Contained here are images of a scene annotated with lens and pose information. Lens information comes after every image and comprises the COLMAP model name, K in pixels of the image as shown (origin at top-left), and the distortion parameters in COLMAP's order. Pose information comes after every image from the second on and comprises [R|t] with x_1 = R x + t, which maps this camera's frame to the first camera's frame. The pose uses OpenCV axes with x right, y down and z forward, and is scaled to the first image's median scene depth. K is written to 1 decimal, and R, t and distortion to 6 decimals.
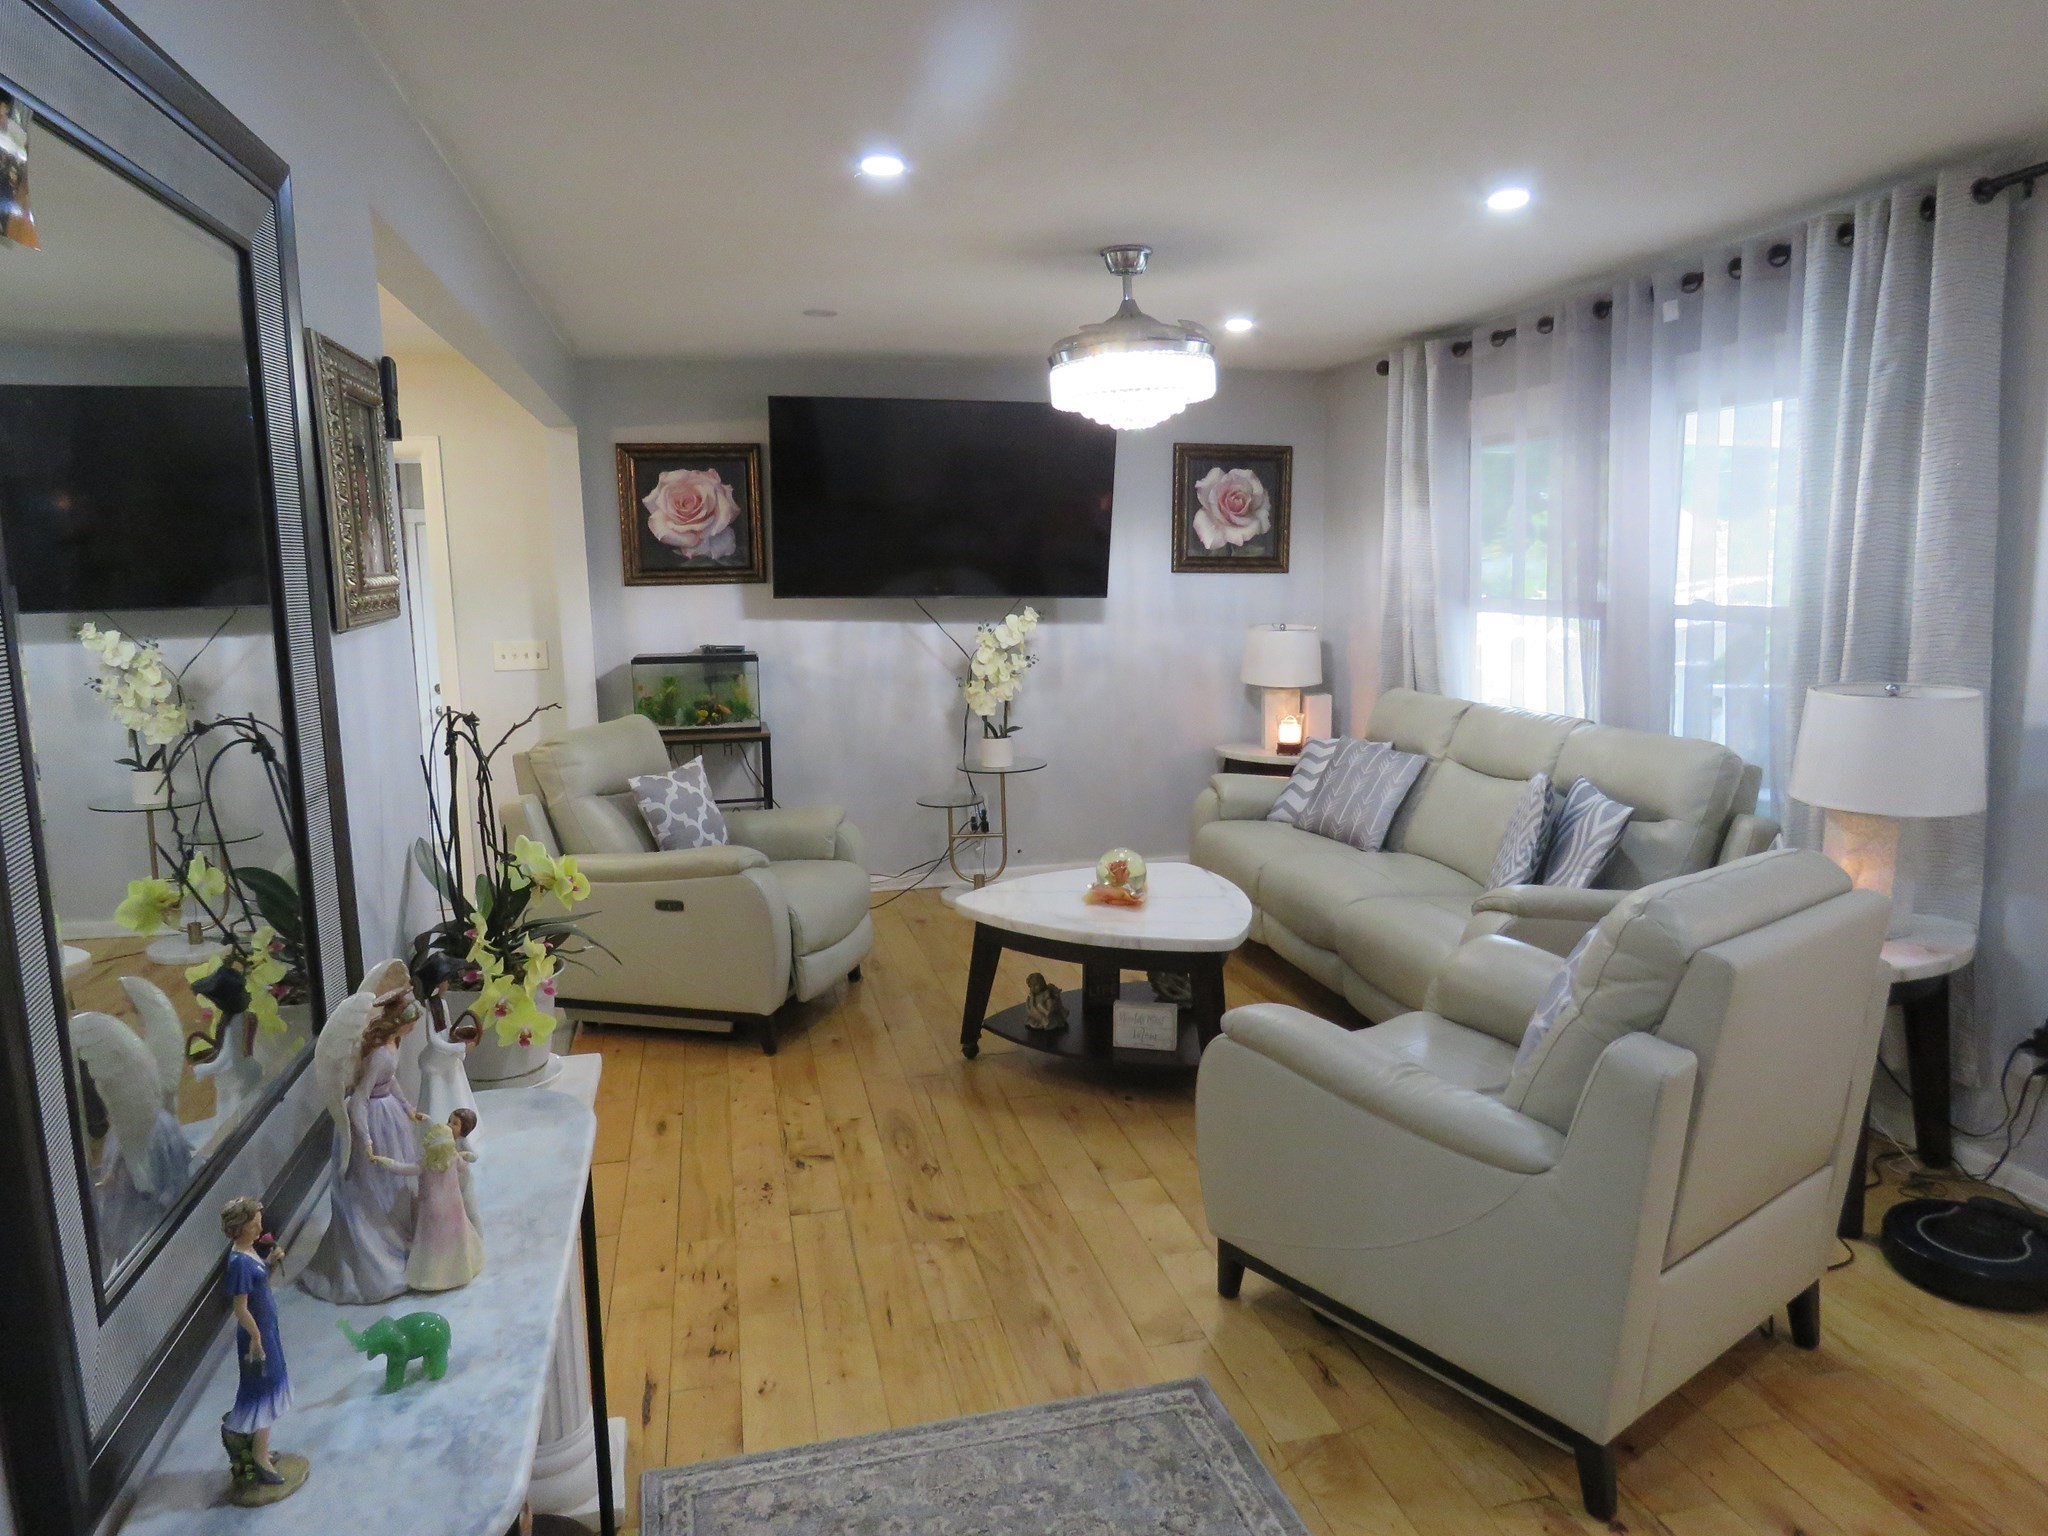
lens RADIAL K [[1299.3, 0, 1024.0], [0, 1299.3, 768.0], [0, 0, 1]] dist [-0.009889, 0.001989]
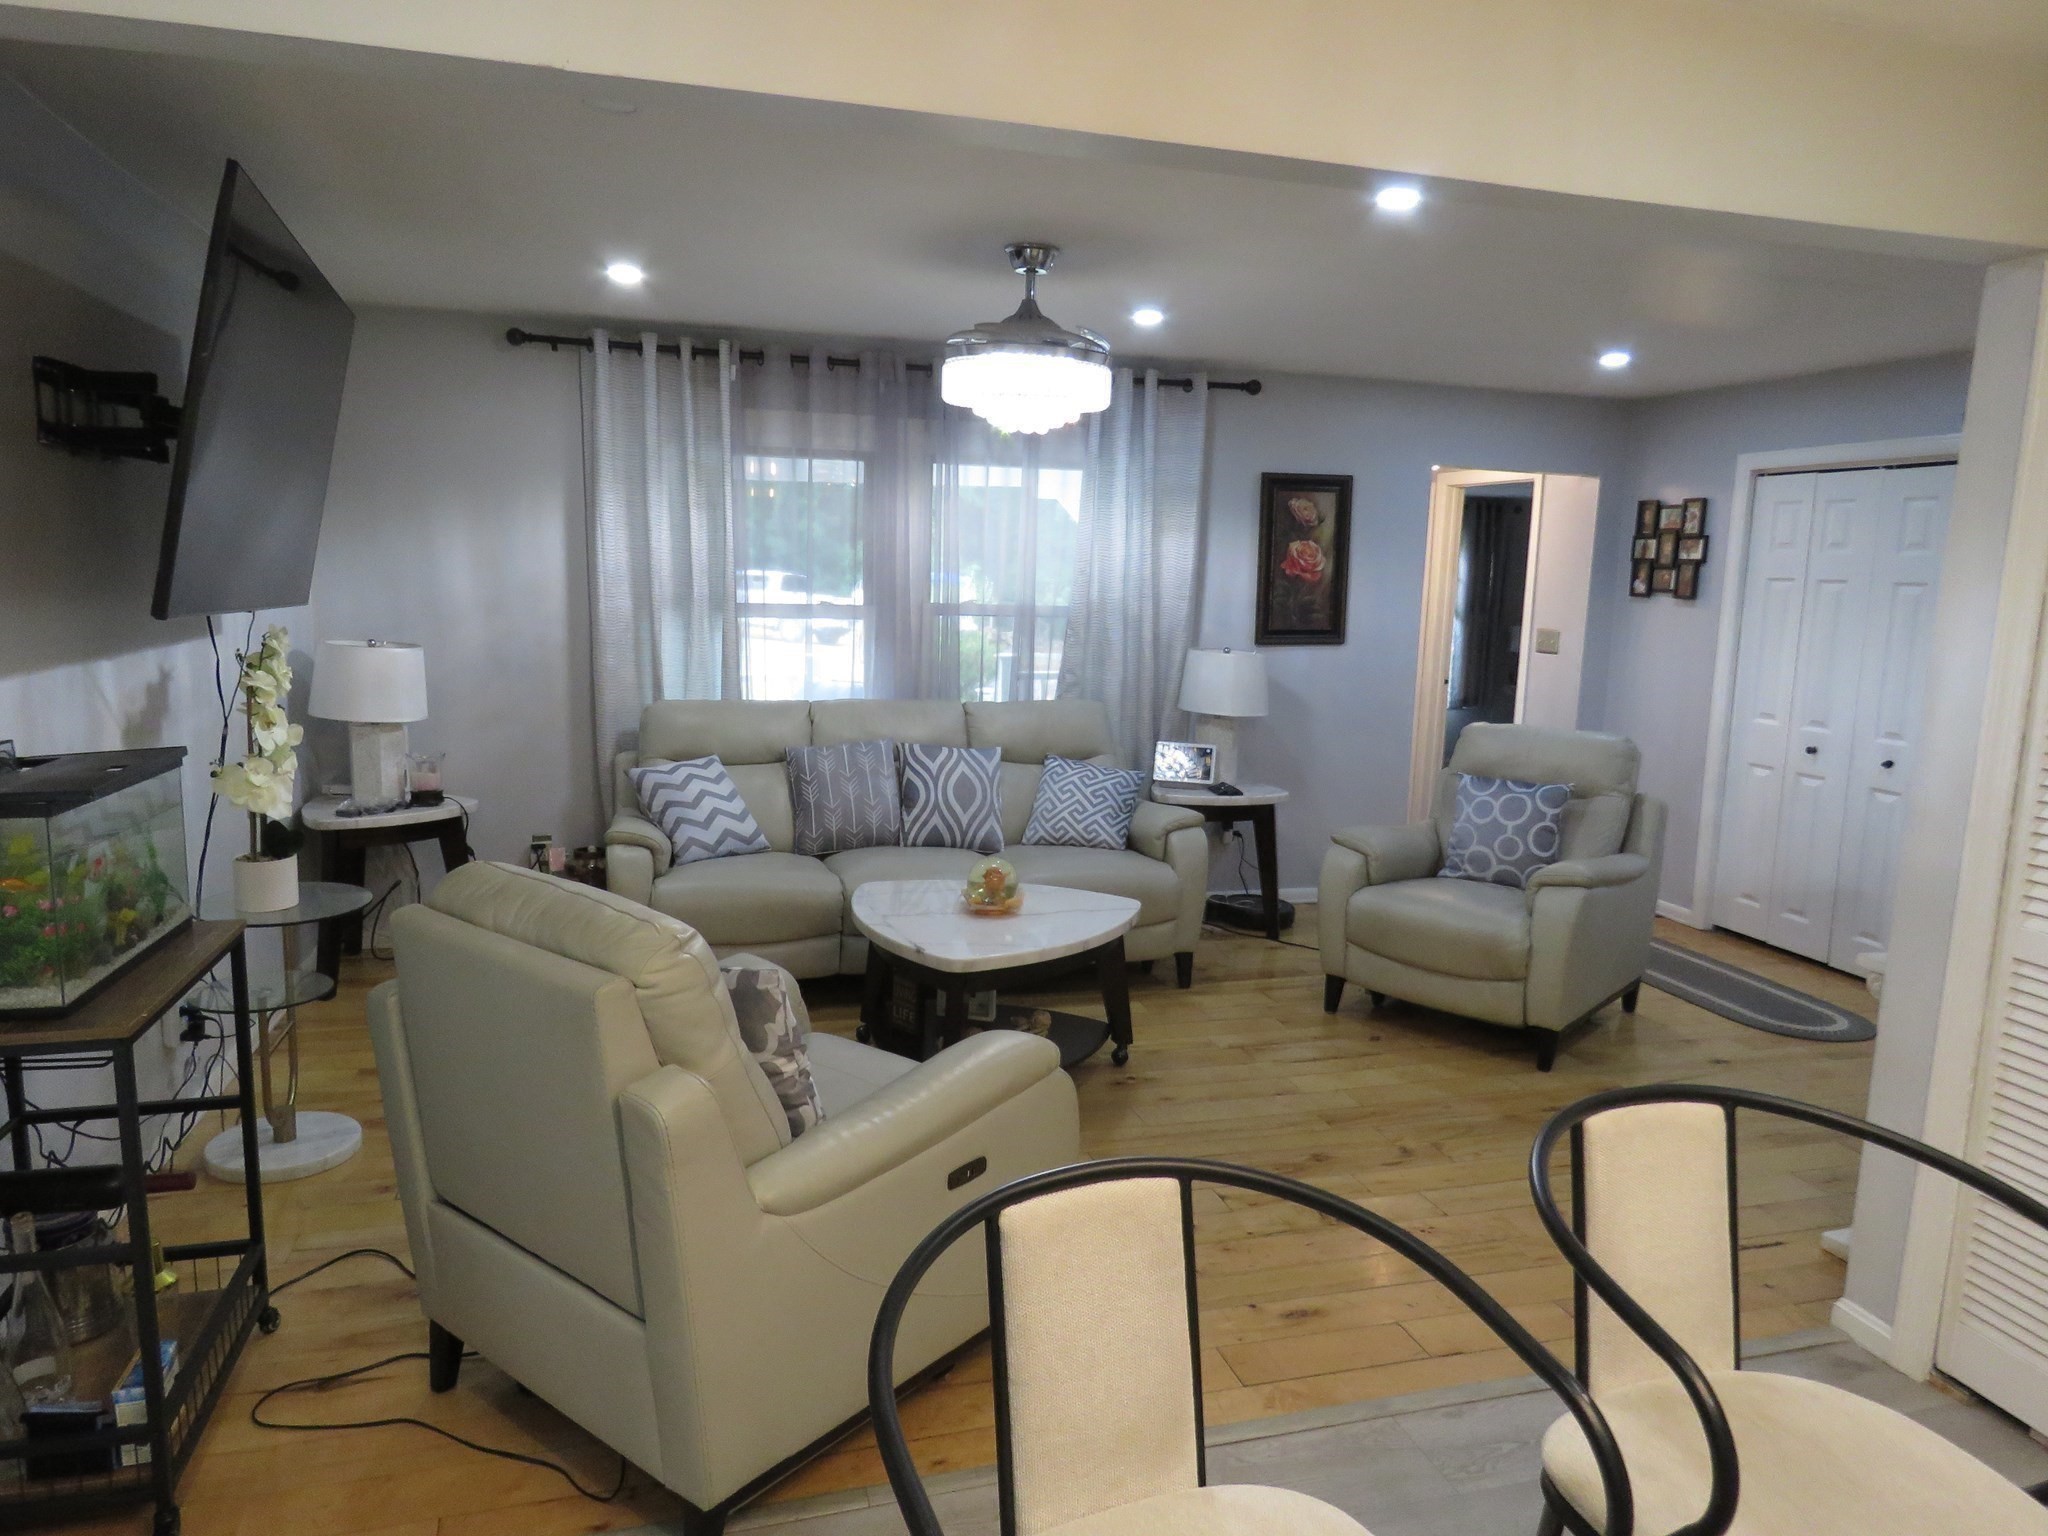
lens RADIAL K [[1304.6, 0, 1024.0], [0, 1304.6, 768.0], [0, 0, 1]] dist [0.001823, 0.001994]
pose [[-0.041218, -0.139387, 0.989380, -0.941166], [0.136101, 0.980208, 0.143765, -0.158739], [-0.989837, 0.140581, -0.021432, 1.086498]]
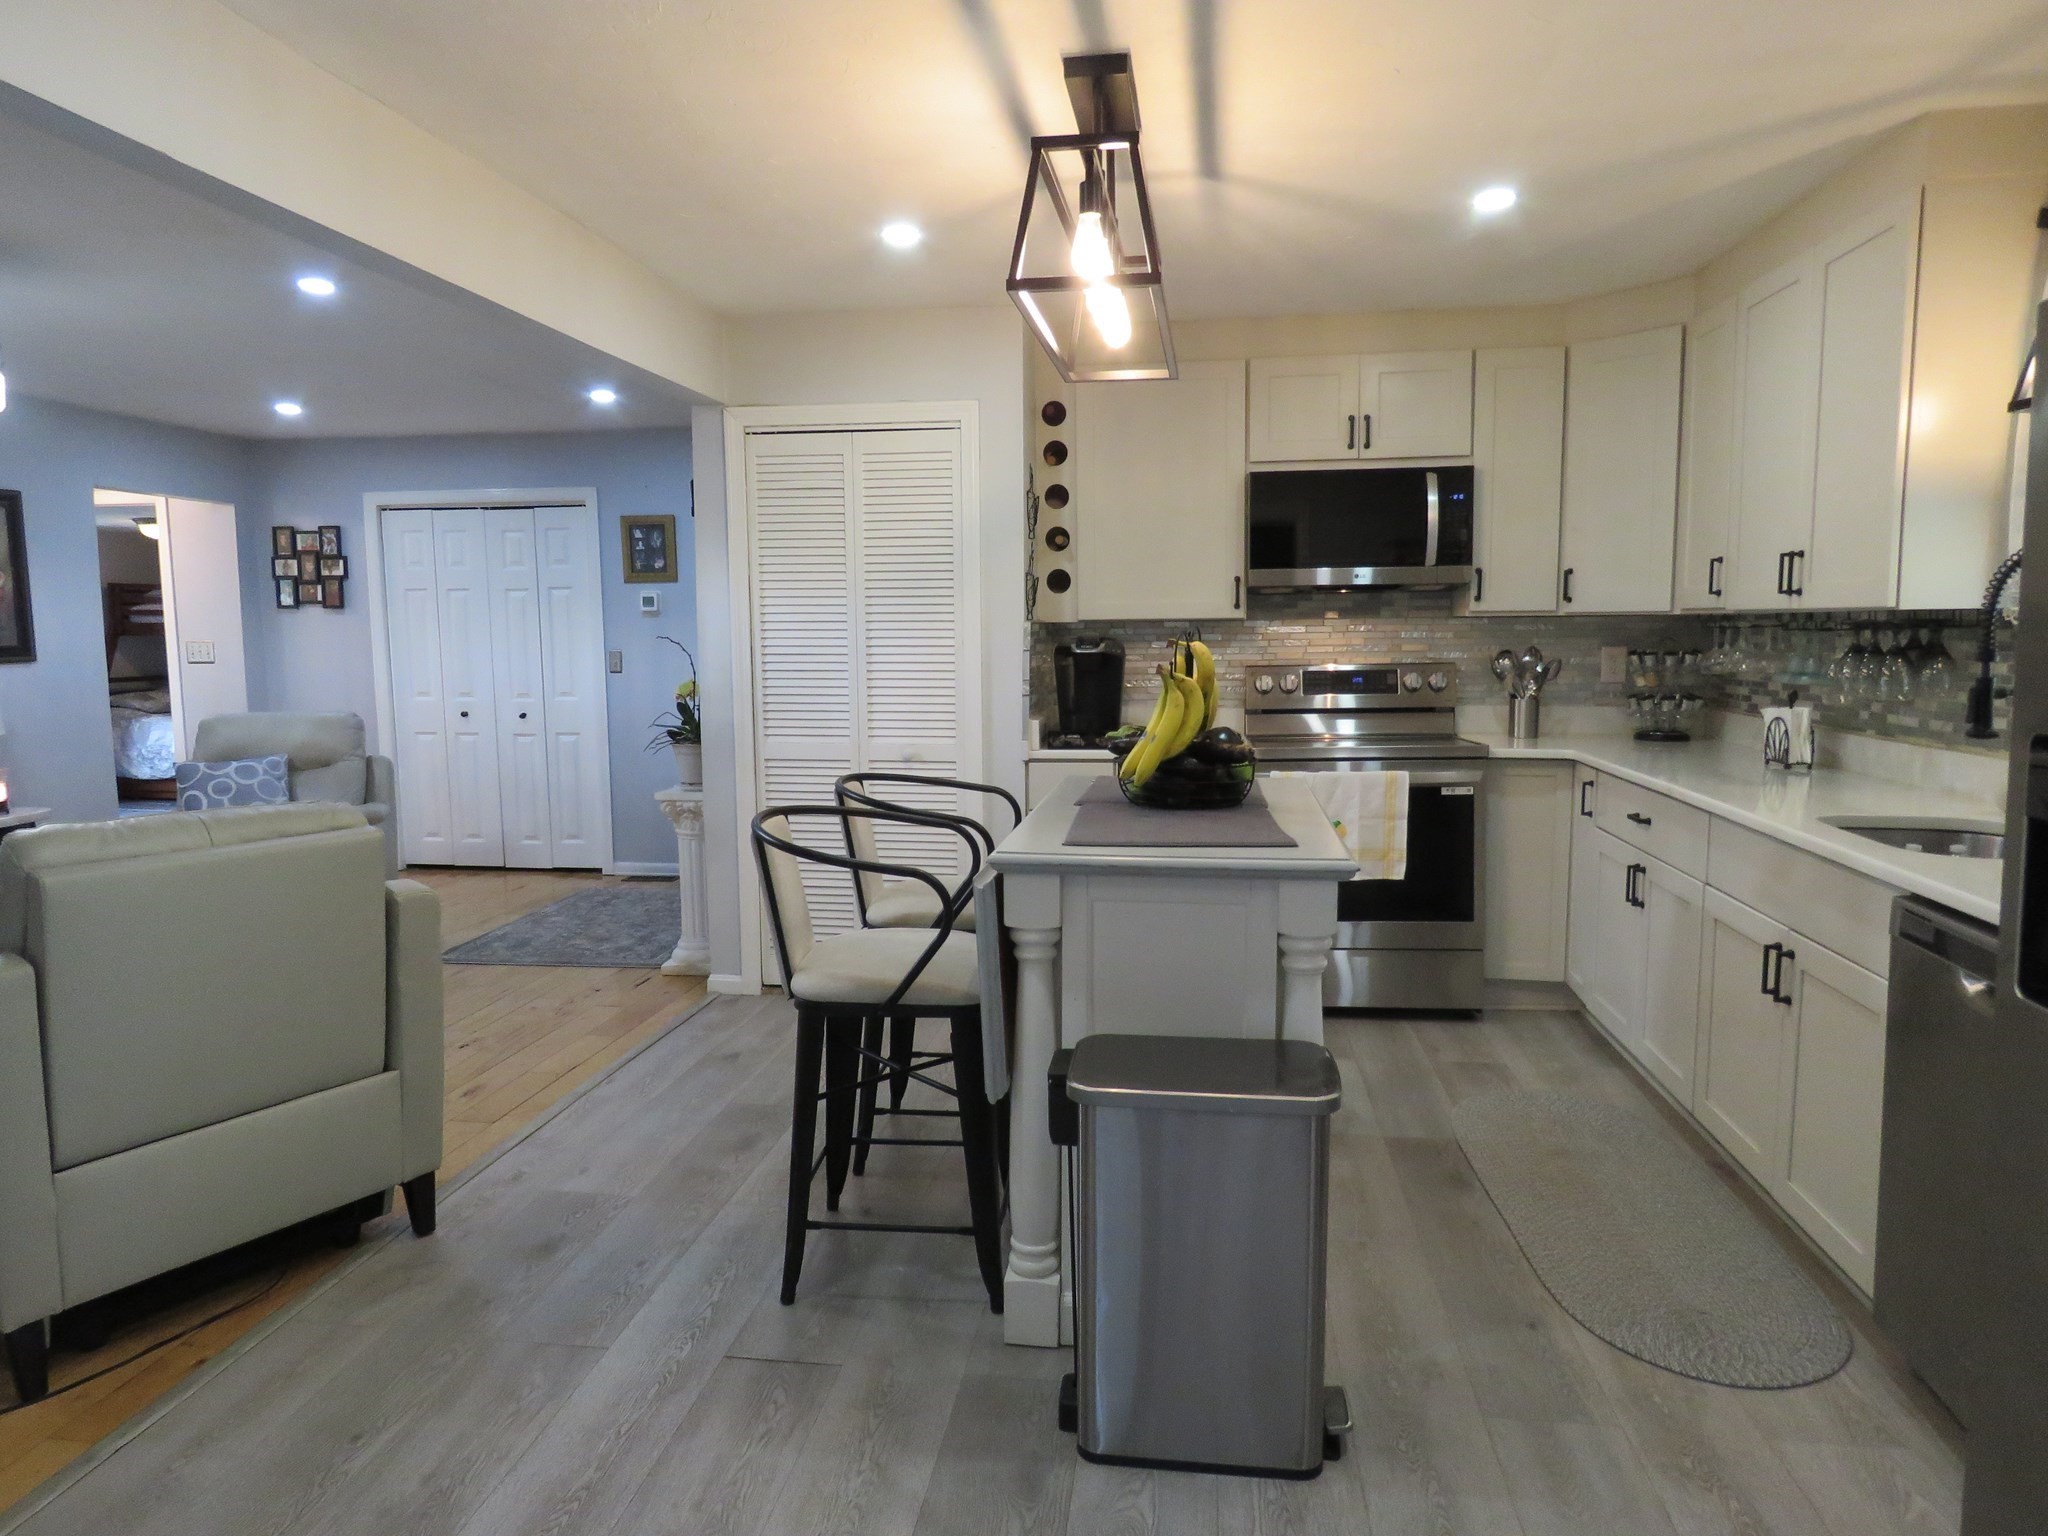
lens RADIAL K [[1299.5, 0, 1024.0], [0, 1299.5, 768.0], [0, 0, 1]] dist [-0.017208, 0.001787]
pose [[-0.930217, -0.020140, 0.366458, -1.032245], [0.079229, 0.963930, 0.254092, -0.199812], [-0.358357, 0.265394, -0.895068, 1.636285]]
